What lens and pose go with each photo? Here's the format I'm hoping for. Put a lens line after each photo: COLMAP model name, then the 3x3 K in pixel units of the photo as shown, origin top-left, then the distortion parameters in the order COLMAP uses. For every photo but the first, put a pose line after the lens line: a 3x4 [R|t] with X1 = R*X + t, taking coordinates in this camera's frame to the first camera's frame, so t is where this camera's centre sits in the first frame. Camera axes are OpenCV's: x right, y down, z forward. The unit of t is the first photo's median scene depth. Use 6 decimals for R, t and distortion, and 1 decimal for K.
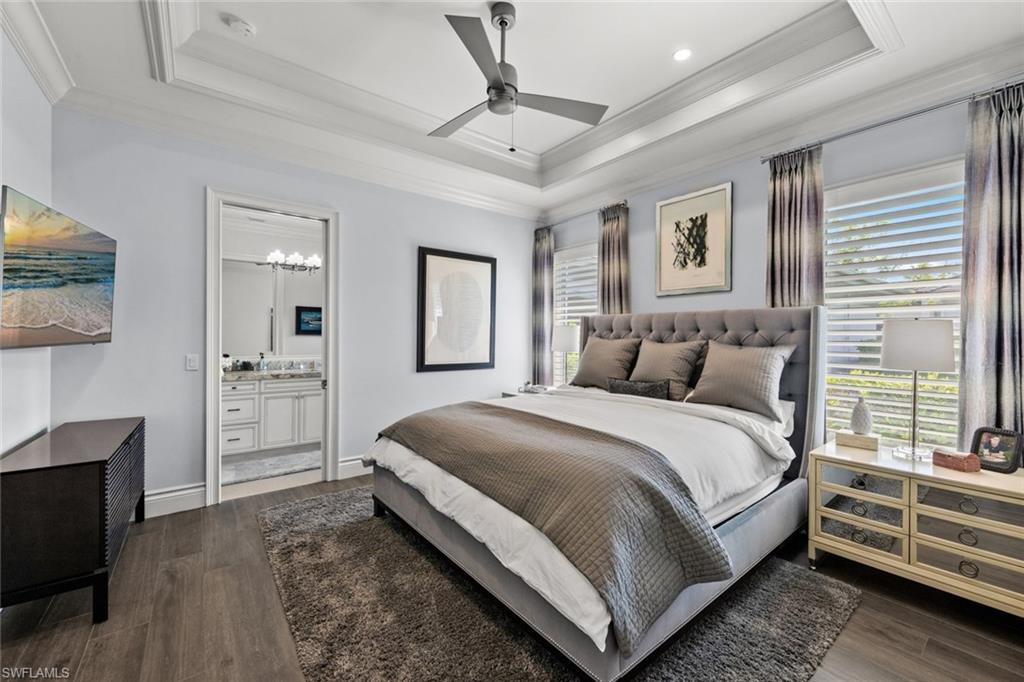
lens RADIAL K [[400.1, 0, 511.5], [0, 400.1, 341.2], [0, 0, 1]] dist [0.007569, -0.000542]
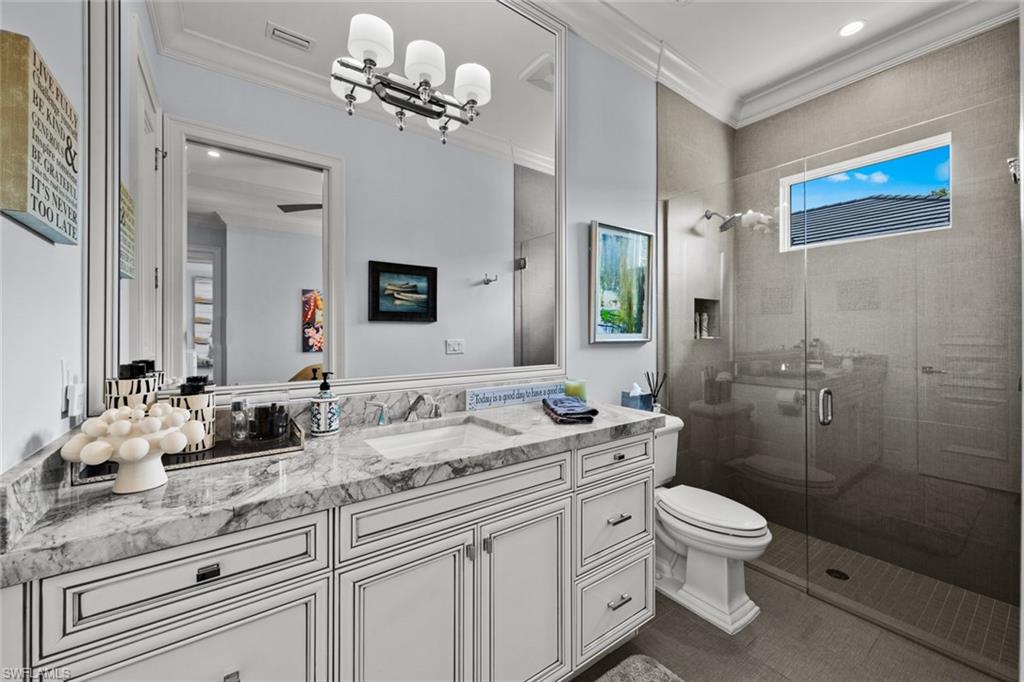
lens RADIAL K [[400.1, 0, 510.9], [0, 400.1, 337.7], [0, 0, 1]] dist [0.007569, -0.000542]
pose [[0.999303, -0.009654, -0.036072, -0.494488], [0.009589, 0.999952, -0.001978, 0.008283], [0.036089, 0.001630, 0.999347, 0.745553]]
